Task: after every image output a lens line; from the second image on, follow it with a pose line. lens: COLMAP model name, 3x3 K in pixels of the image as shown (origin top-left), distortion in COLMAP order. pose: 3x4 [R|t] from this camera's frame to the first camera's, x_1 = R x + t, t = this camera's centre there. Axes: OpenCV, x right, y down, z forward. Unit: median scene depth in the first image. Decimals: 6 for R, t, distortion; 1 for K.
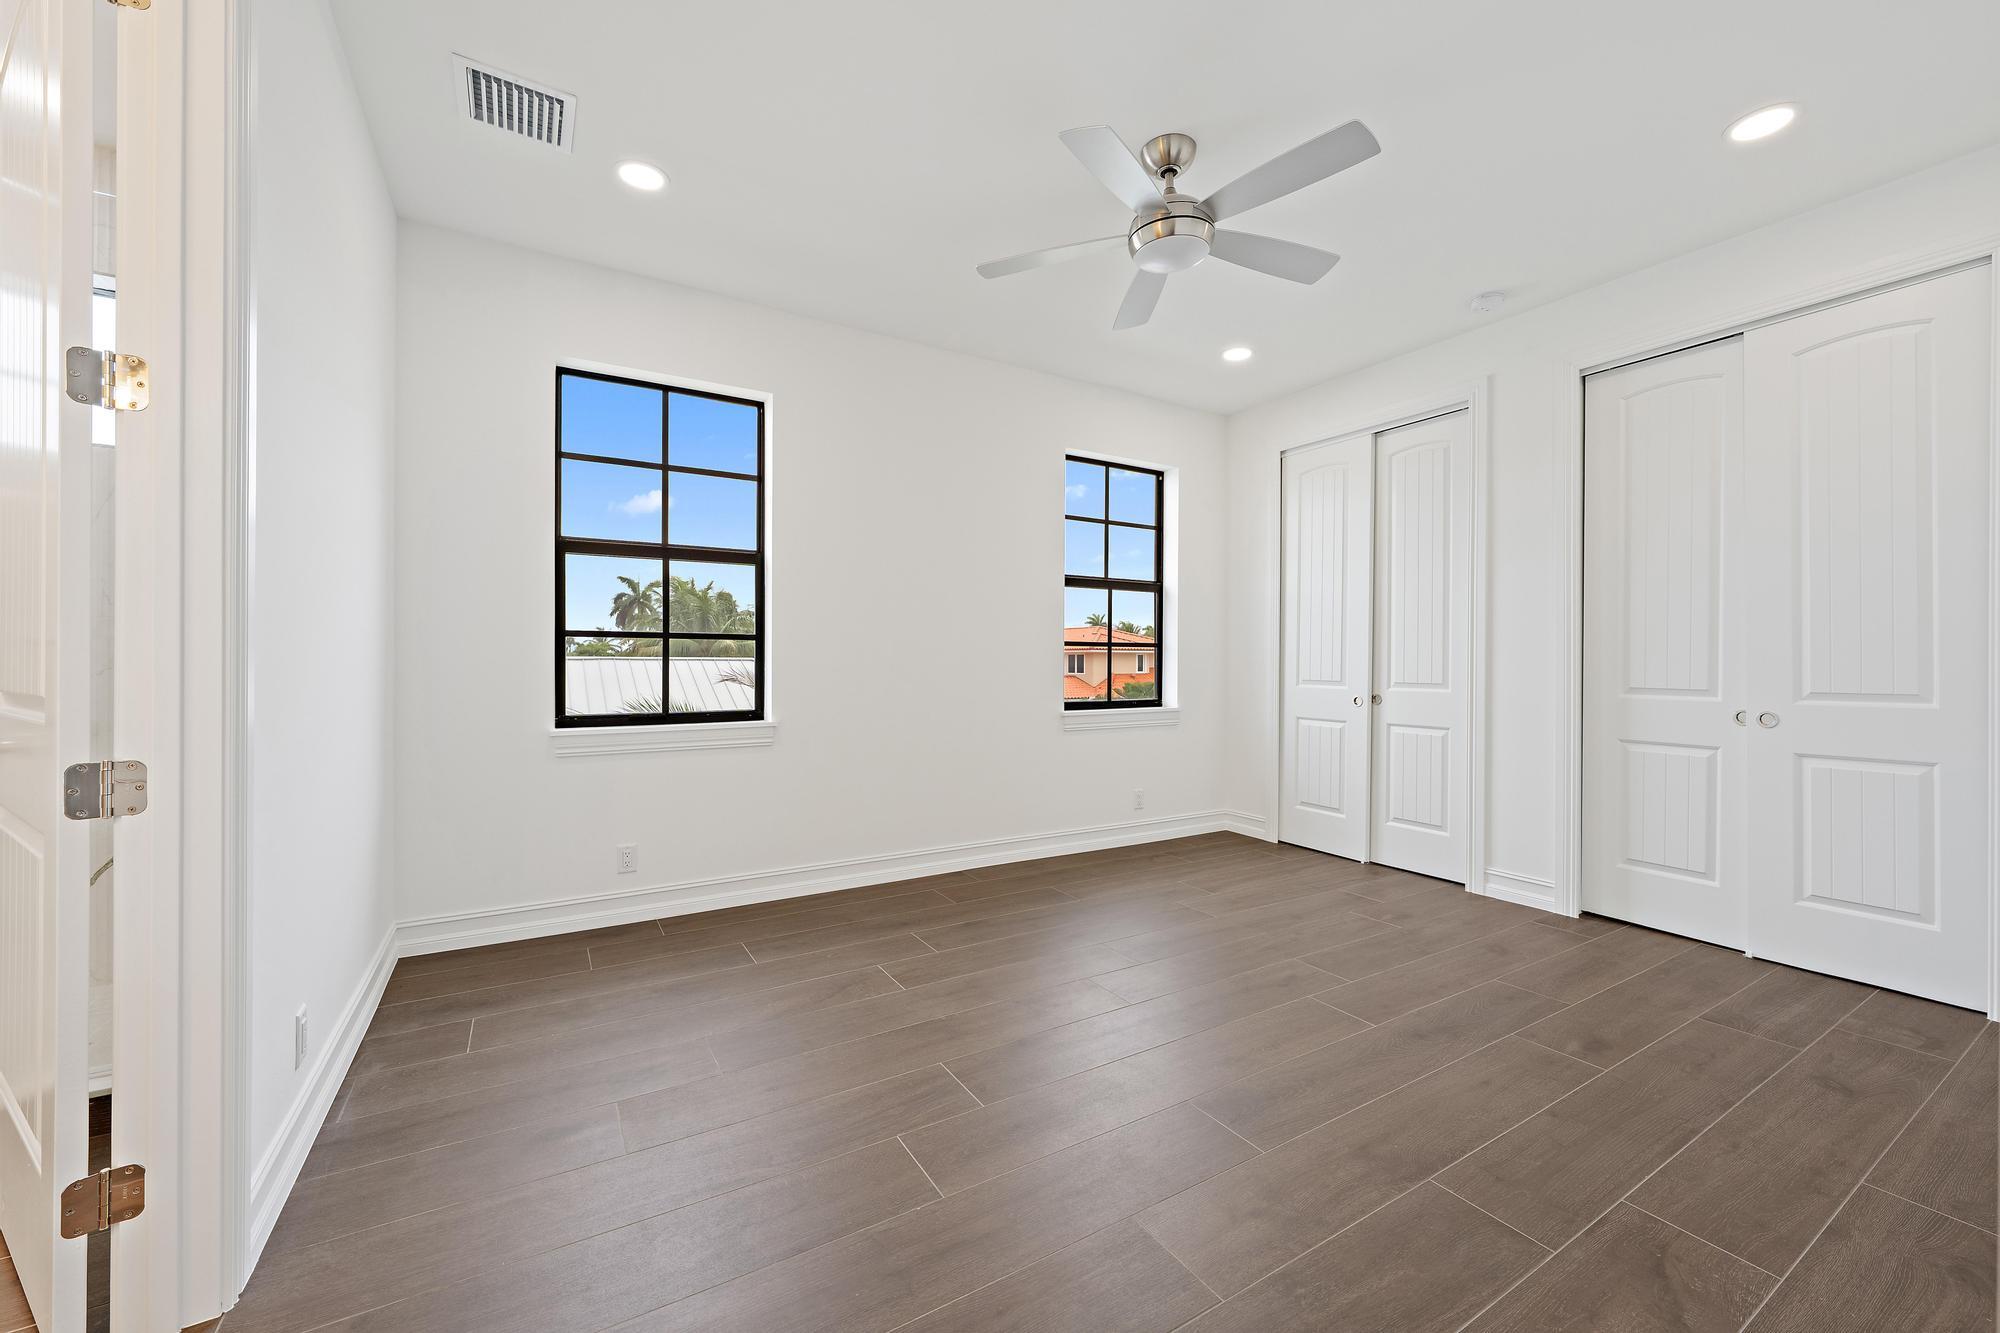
lens RADIAL K [[792.0, 0, 1031.1], [0, 792.0, 663.4], [0, 0, 1]] dist [-0.002787, -0.000571]
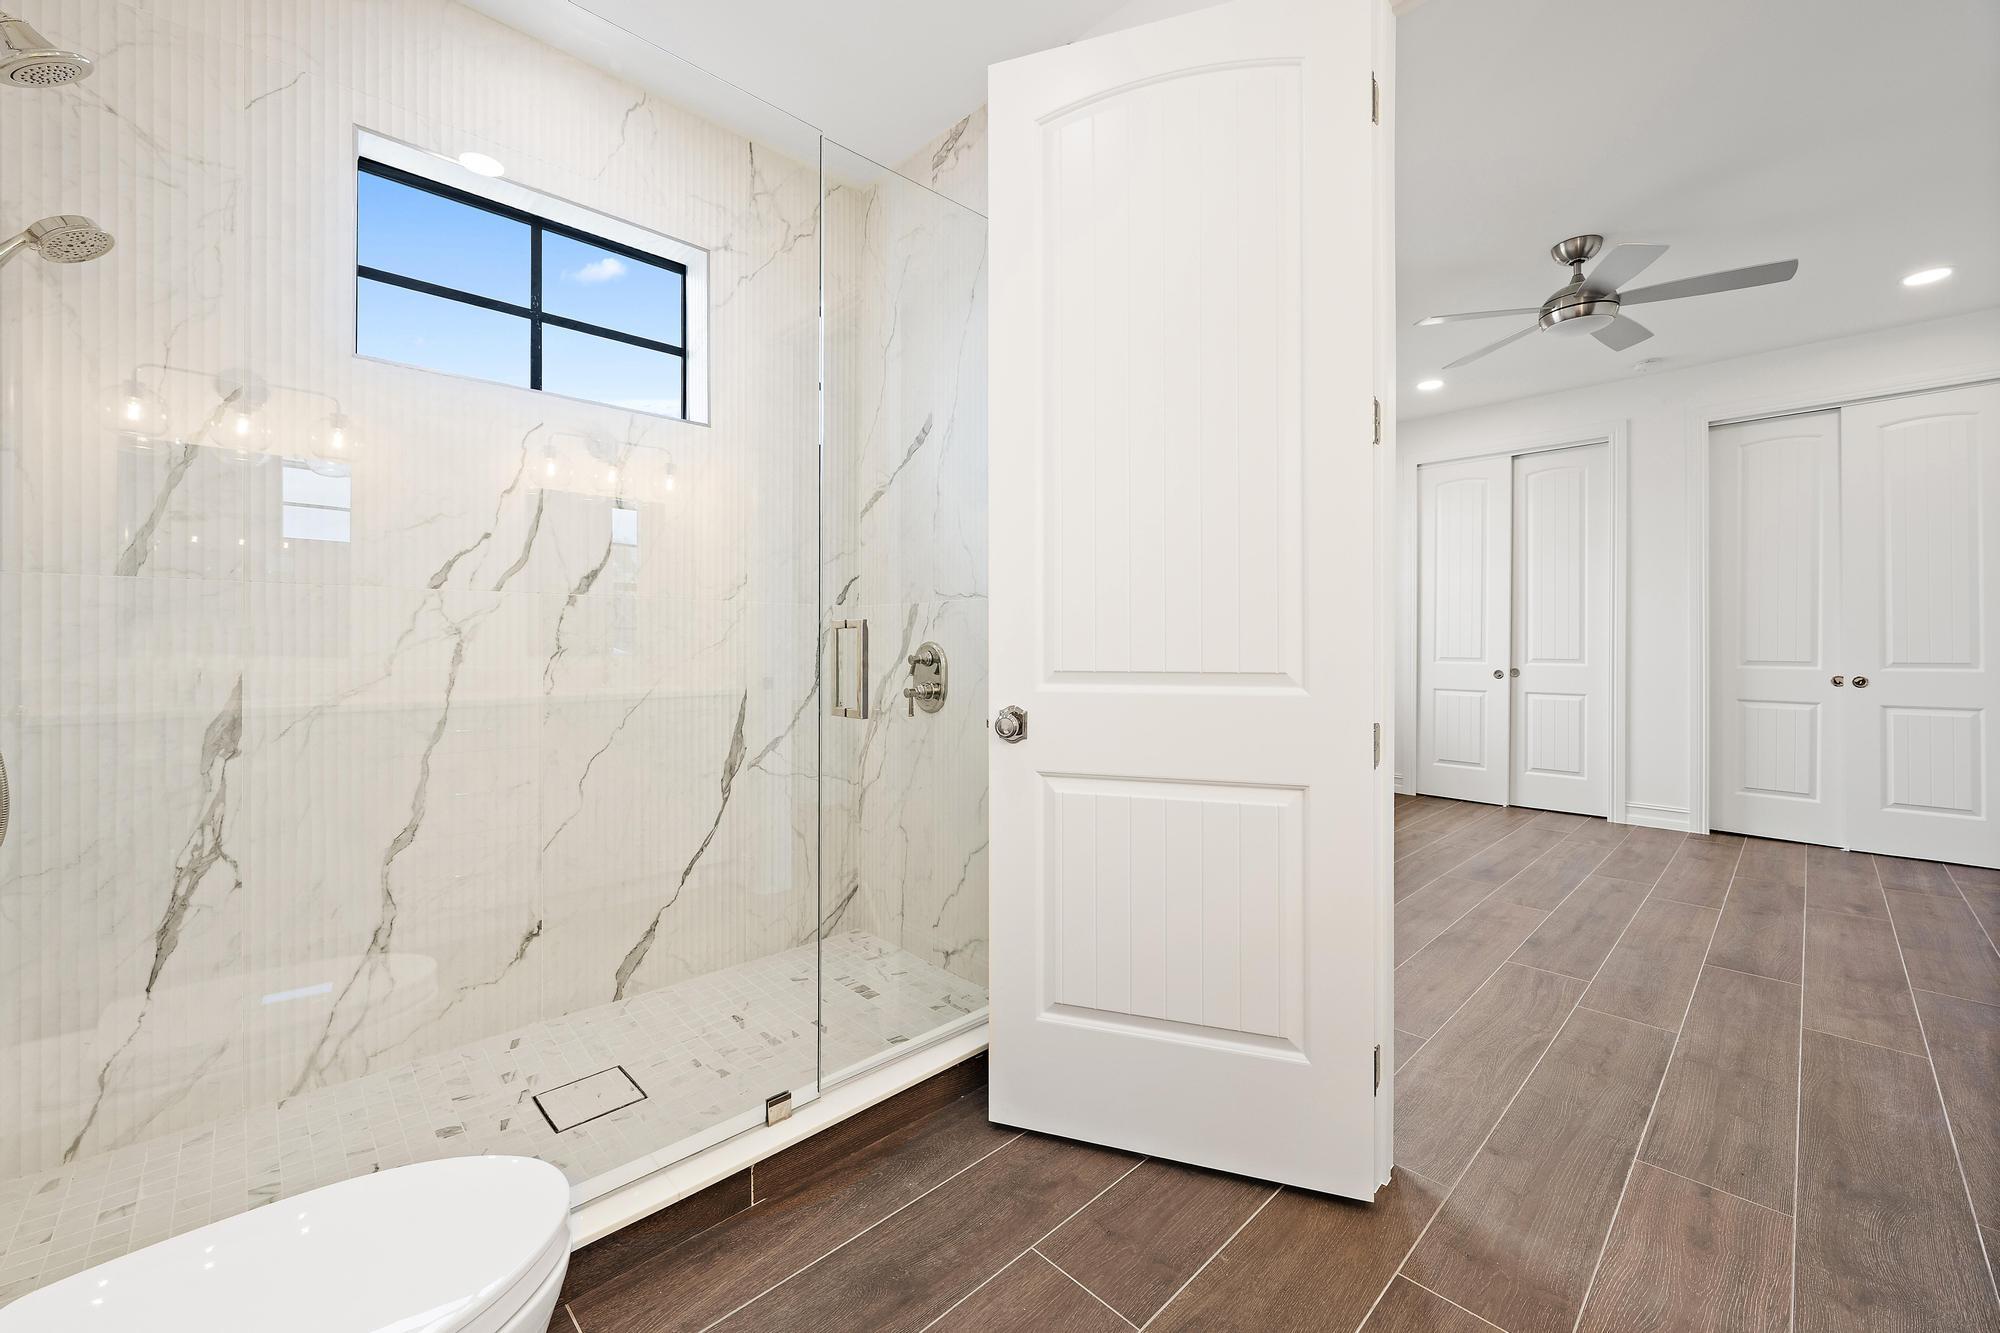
lens RADIAL K [[792.0, 0, 1058.4], [0, 792.0, 647.4], [0, 0, 1]] dist [-0.002787, -0.000571]
pose [[0.972997, -0.005893, 0.230743, -0.513039], [0.004812, 0.999975, 0.005247, -0.003534], [-0.230768, -0.003995, 0.973001, -0.029874]]
